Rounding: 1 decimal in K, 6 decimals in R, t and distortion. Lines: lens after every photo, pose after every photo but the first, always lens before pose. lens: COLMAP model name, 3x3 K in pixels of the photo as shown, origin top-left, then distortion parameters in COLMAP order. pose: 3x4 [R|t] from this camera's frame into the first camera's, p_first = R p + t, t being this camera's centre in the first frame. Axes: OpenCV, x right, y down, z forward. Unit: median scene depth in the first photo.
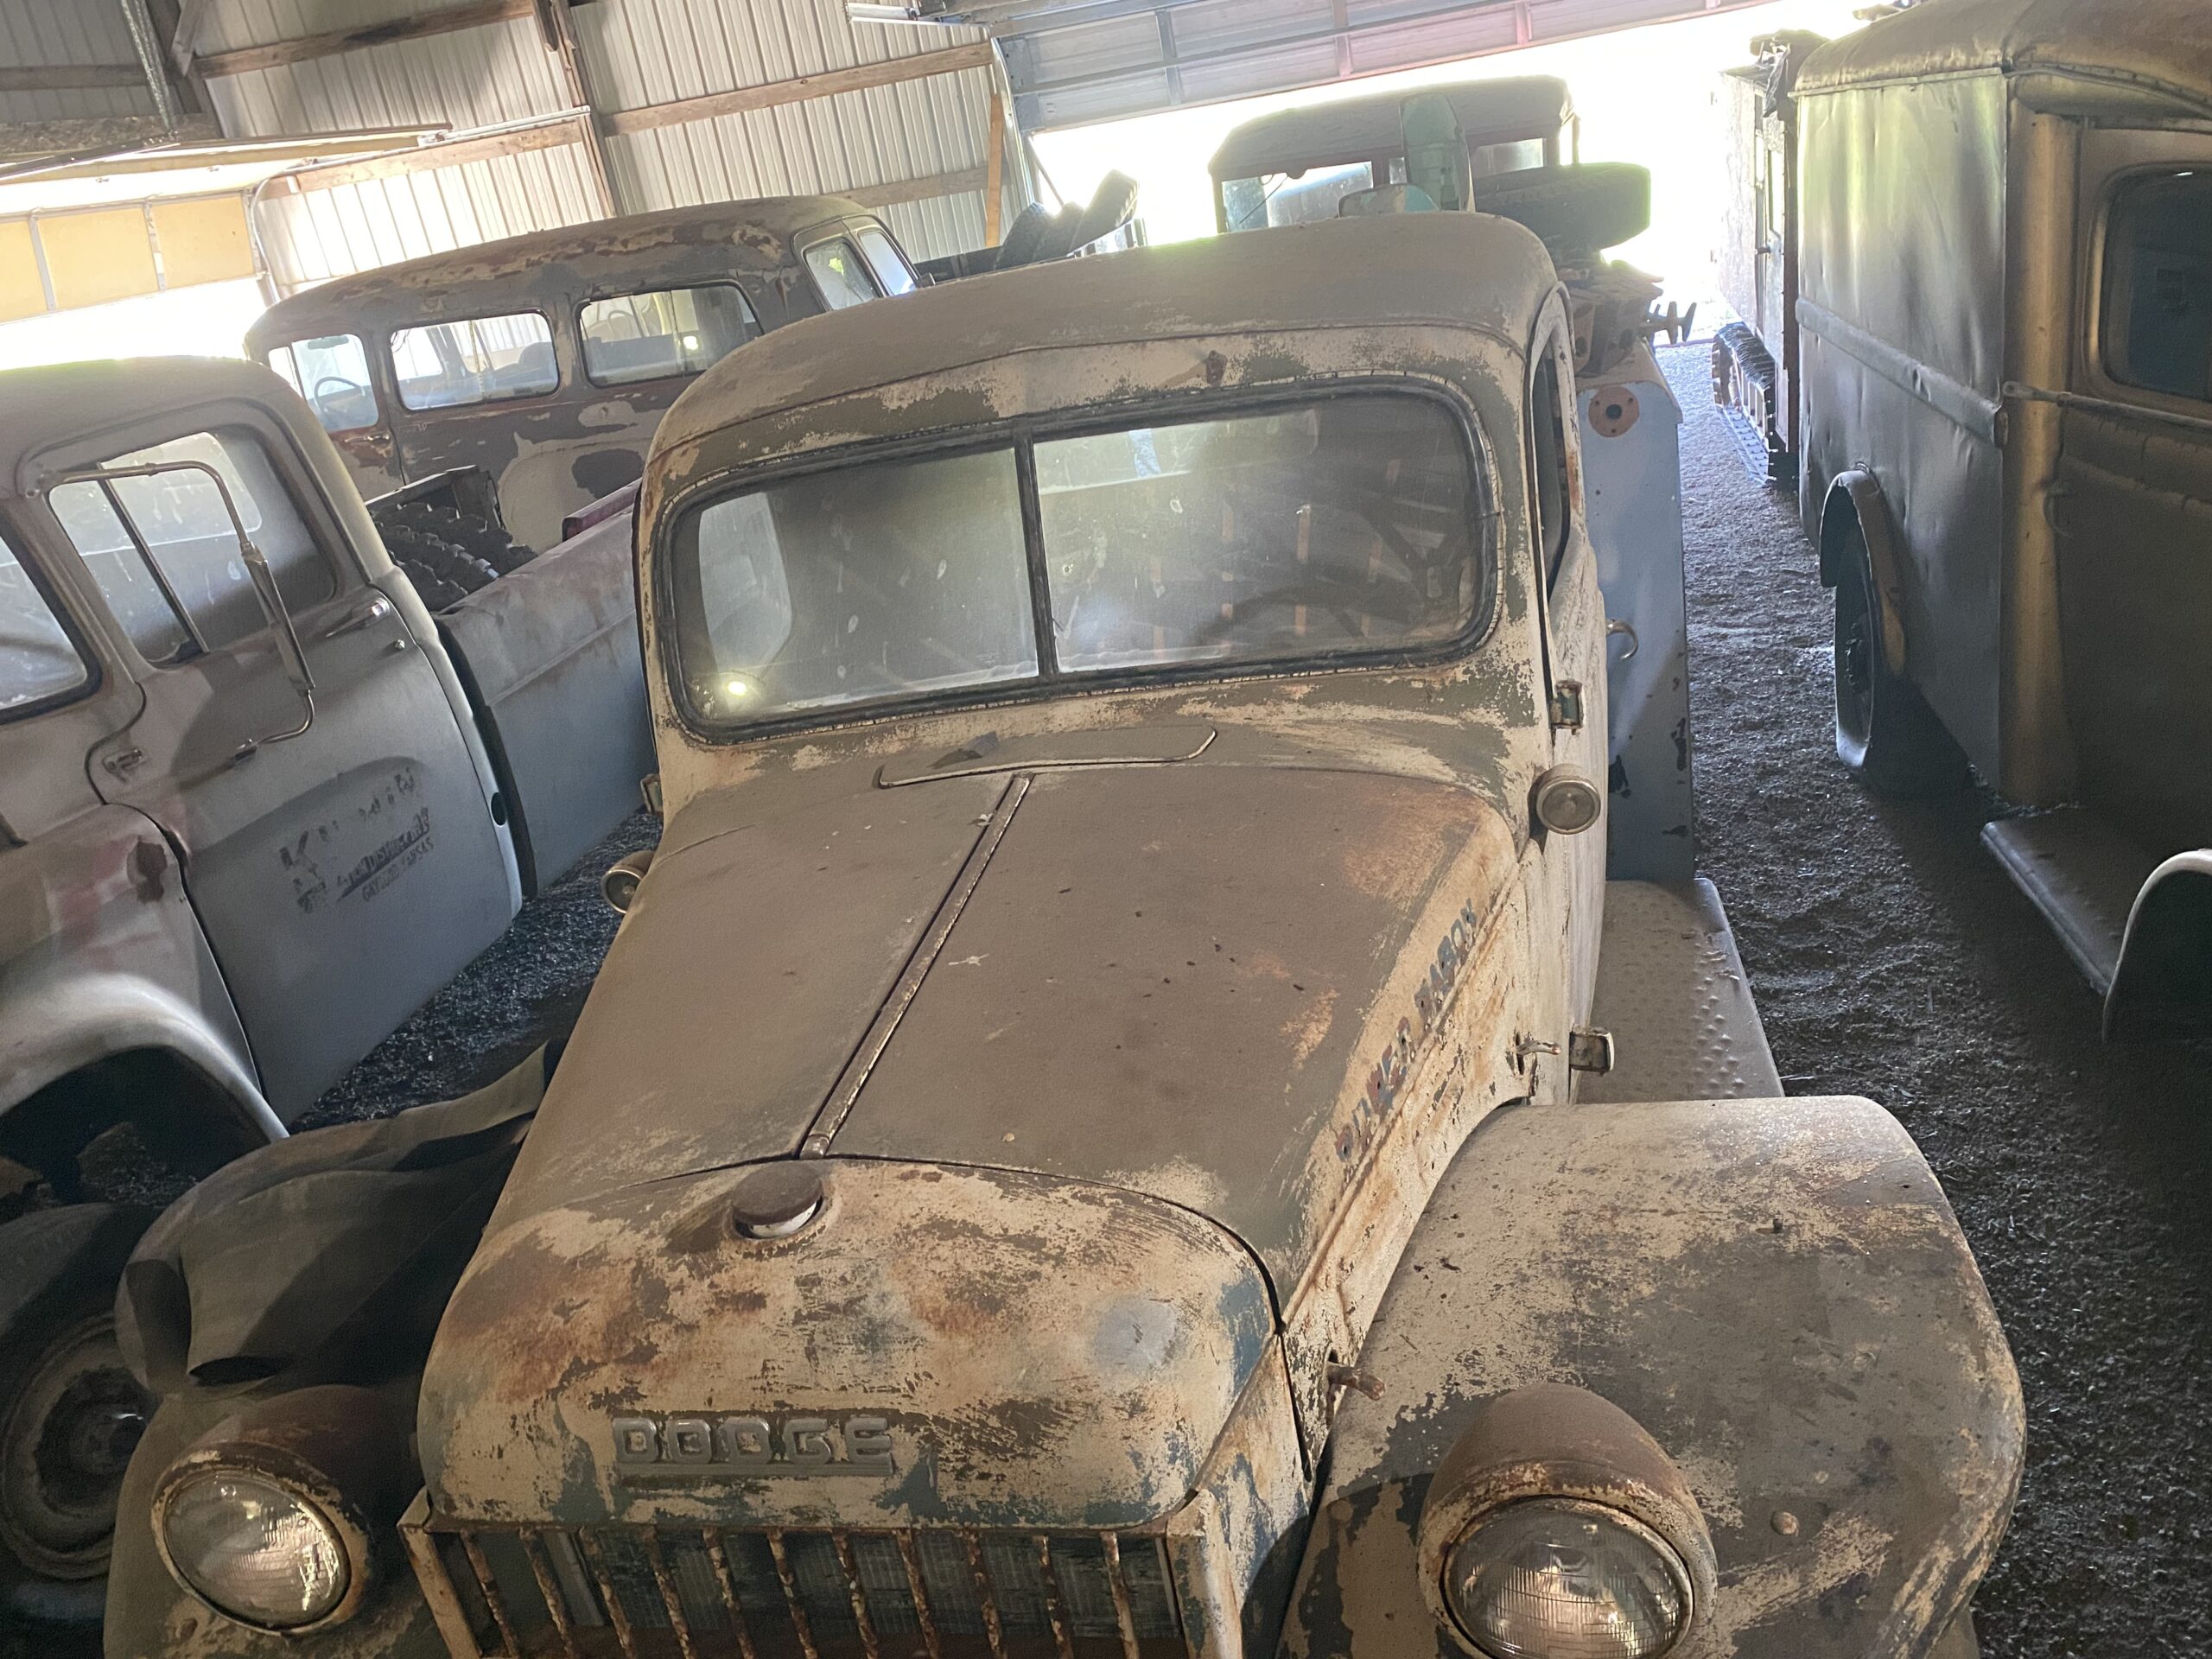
lens RADIAL K [[1679.5, 0, 1112.8], [0, 1679.5, 825.8], [0, 0, 1]] dist [0.031343, -0.023758]
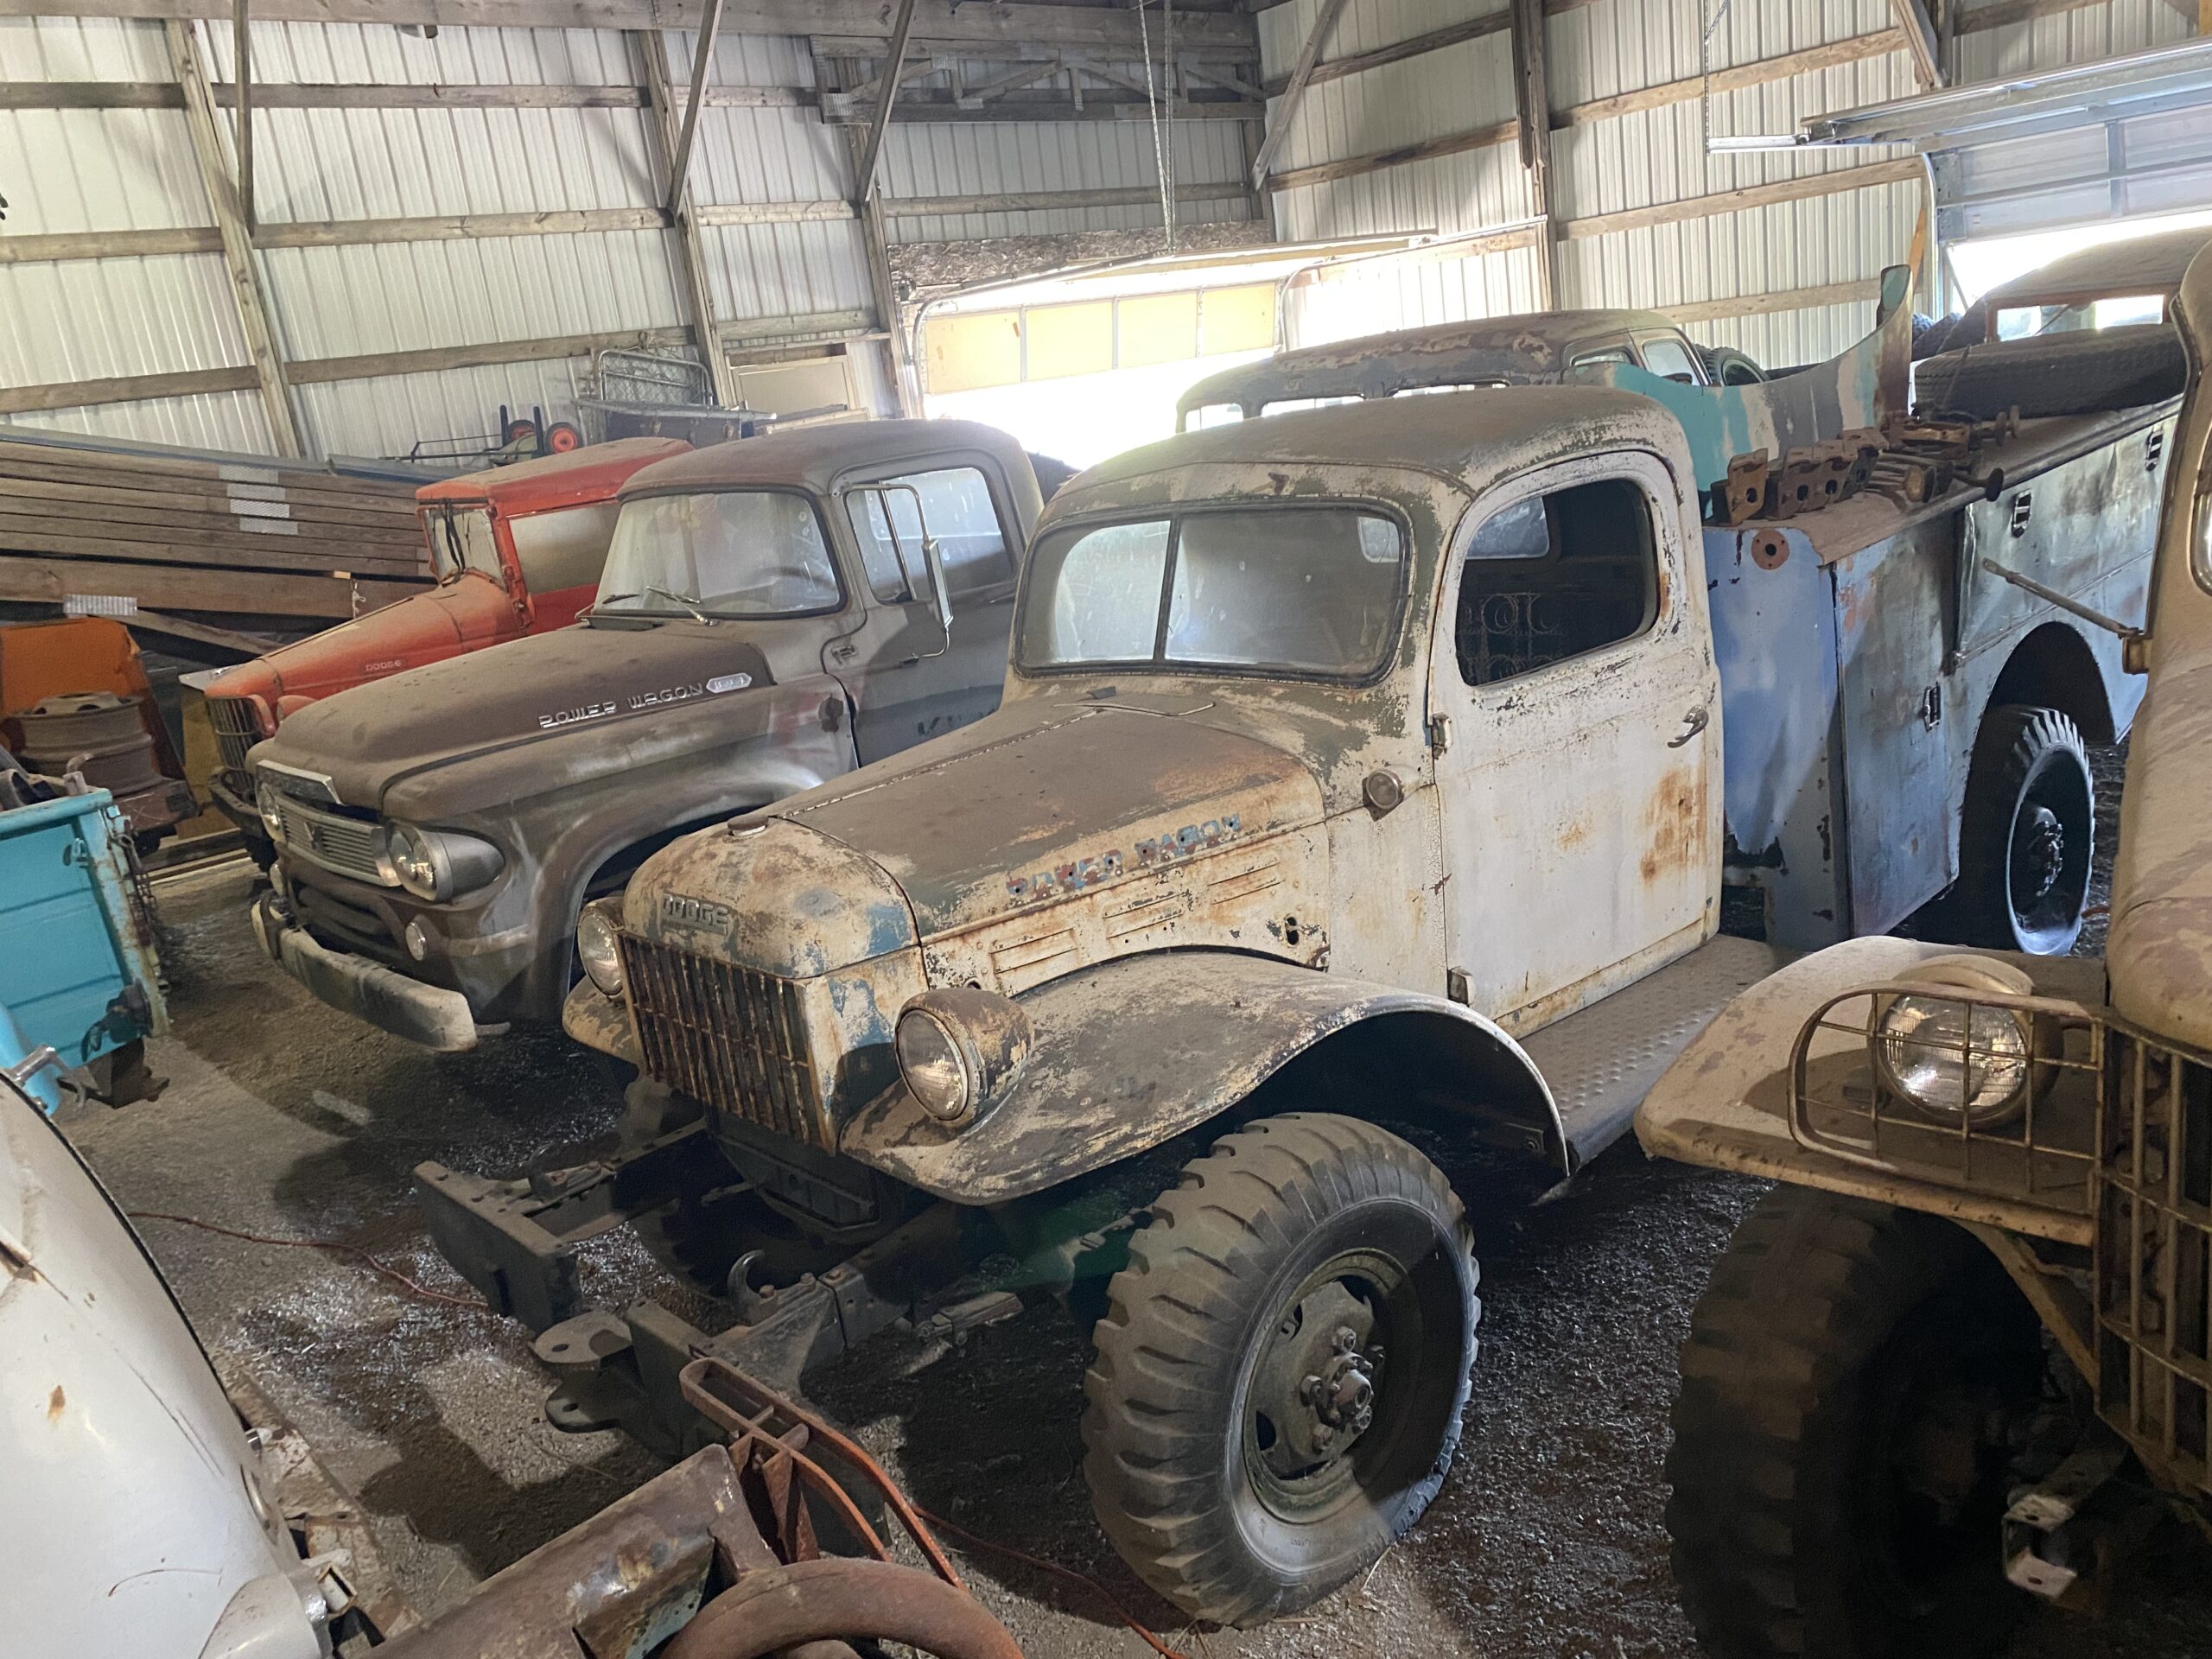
lens RADIAL K [[1679.5, 0, 1112.8], [0, 1679.5, 825.8], [0, 0, 1]] dist [0.031343, -0.023758]
pose [[0.811051, 0.205261, -0.547780, 0.627343], [-0.225084, 0.973825, 0.031644, 0.018861], [0.539938, 0.097632, 0.836023, -0.269534]]
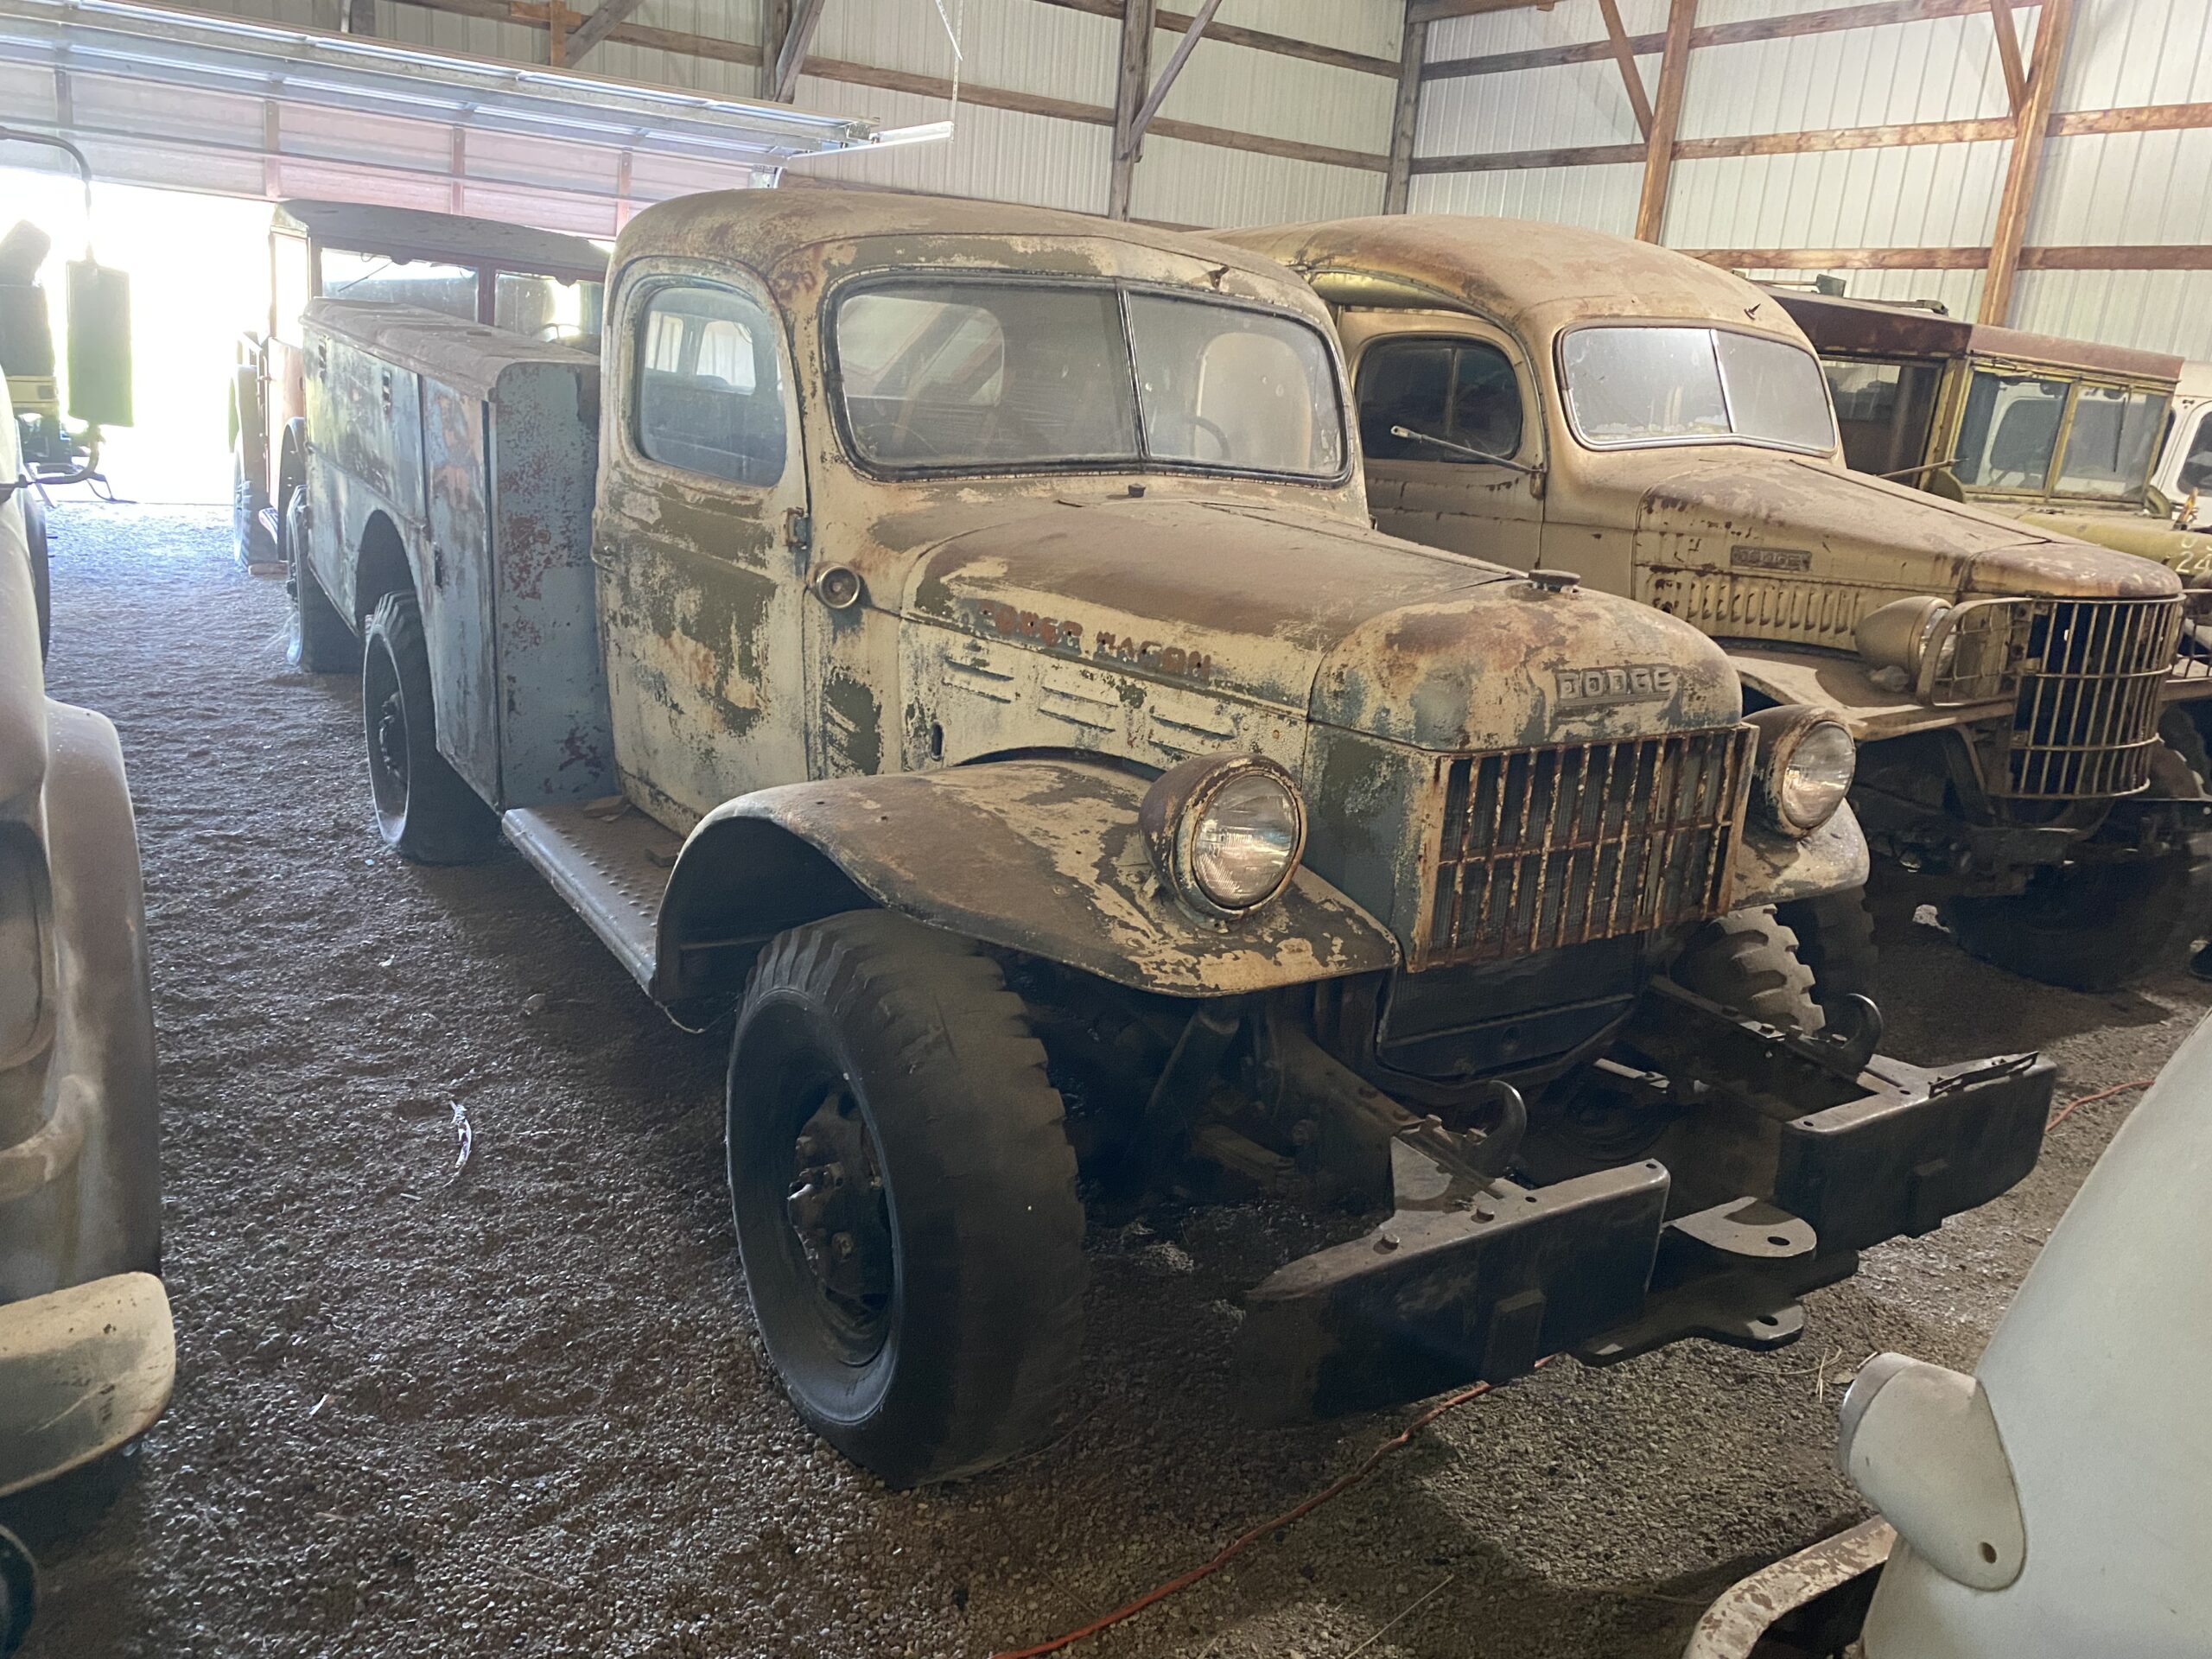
lens RADIAL K [[1679.5, 0, 1112.8], [0, 1679.5, 825.8], [0, 0, 1]] dist [0.031343, -0.023758]
pose [[0.692887, 0.028401, 0.720486, -0.796408], [0.083384, 0.989364, -0.119189, 0.287678], [-0.716208, 0.142662, 0.683150, 0.066190]]
